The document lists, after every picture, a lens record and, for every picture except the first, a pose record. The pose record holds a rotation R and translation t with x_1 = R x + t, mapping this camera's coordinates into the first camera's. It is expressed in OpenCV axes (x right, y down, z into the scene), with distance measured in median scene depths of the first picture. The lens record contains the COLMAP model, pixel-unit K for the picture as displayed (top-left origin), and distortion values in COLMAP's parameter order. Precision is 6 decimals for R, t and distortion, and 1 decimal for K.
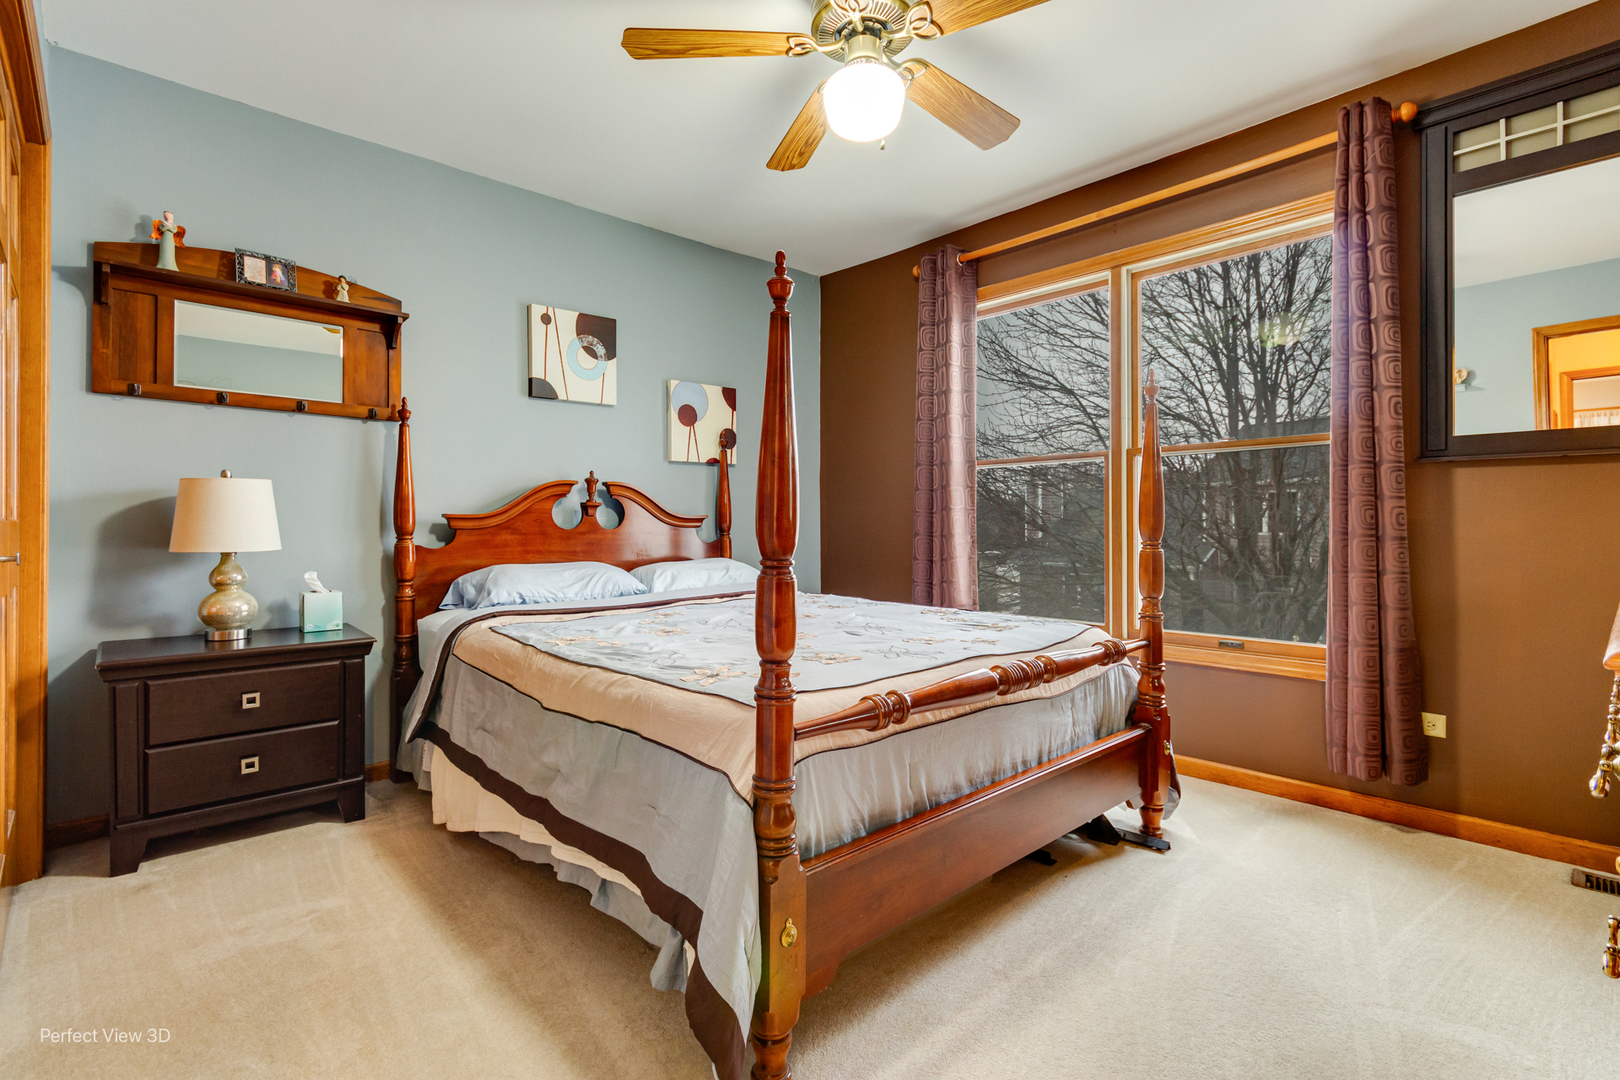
lens RADIAL K [[761.6, 0, 813.1], [0, 761.6, 532.2], [0, 0, 1]] dist [0.002064, 0.000266]
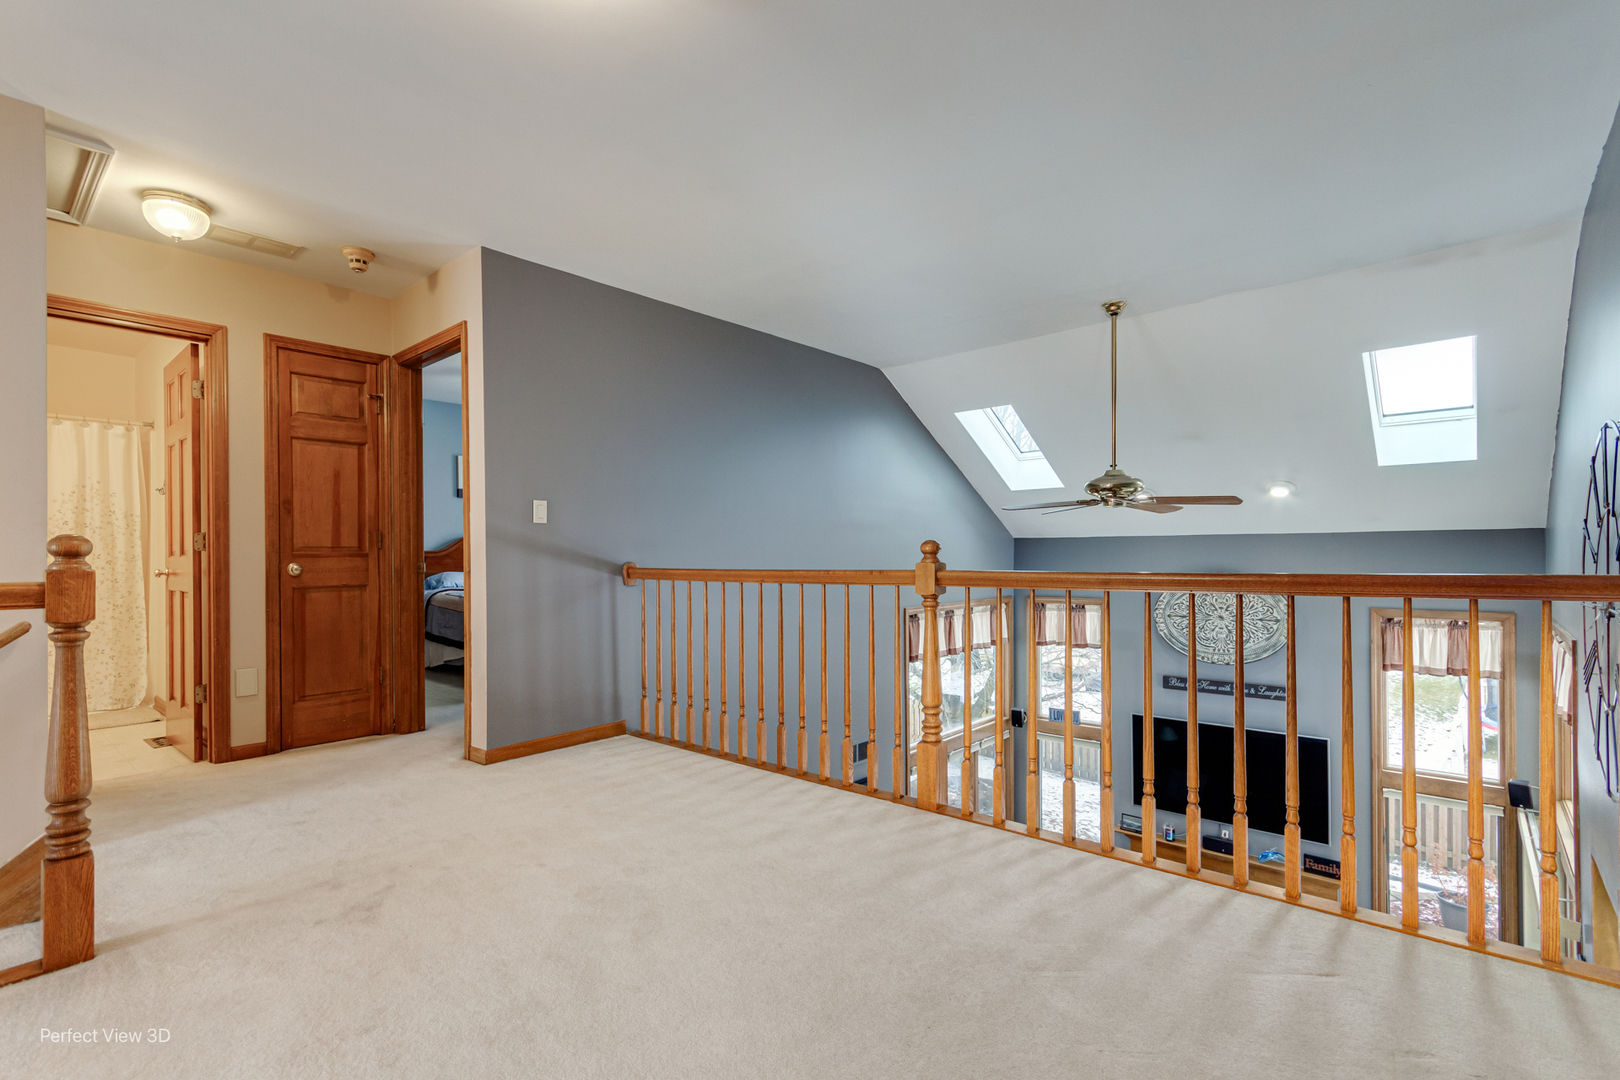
lens RADIAL K [[761.6, 0, 809.2], [0, 761.6, 549.0], [0, 0, 1]] dist [0.002064, 0.000266]
pose [[0.993864, -0.003571, 0.110547, 0.474579], [0.003779, 0.999991, -0.001670, -0.021348], [-0.110540, 0.002078, 0.993869, -1.555811]]
